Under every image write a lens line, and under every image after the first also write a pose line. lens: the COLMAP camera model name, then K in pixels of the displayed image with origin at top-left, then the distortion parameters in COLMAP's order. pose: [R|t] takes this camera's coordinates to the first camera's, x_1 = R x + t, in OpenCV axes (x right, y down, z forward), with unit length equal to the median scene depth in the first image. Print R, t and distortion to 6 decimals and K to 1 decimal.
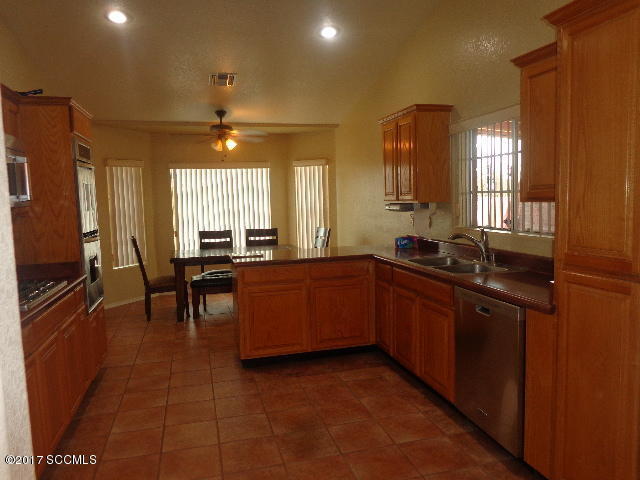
lens RADIAL K [[468.2, 0, 321.5], [0, 468.2, 242.9], [0, 0, 1]] dist [-0.026553, -0.002685]
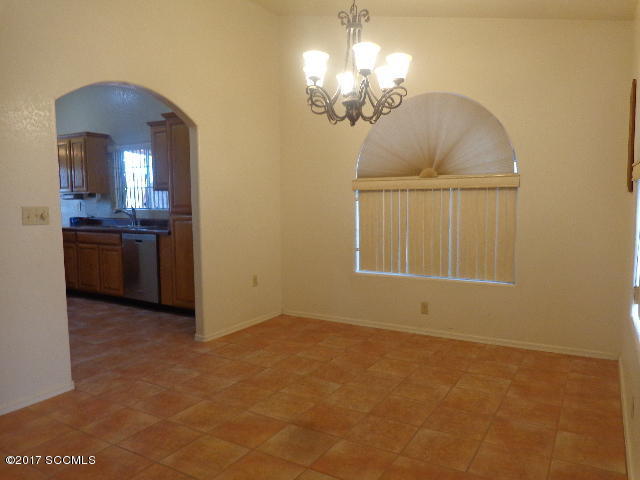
lens RADIAL K [[468.2, 0, 323.4], [0, 468.2, 240.0], [0, 0, 1]] dist [-0.026553, -0.002685]
pose [[0.720080, -0.035806, 0.692967, -0.327157], [0.050219, 0.998738, -0.000578, 0.116750], [-0.692071, 0.035216, 0.720970, -0.700533]]
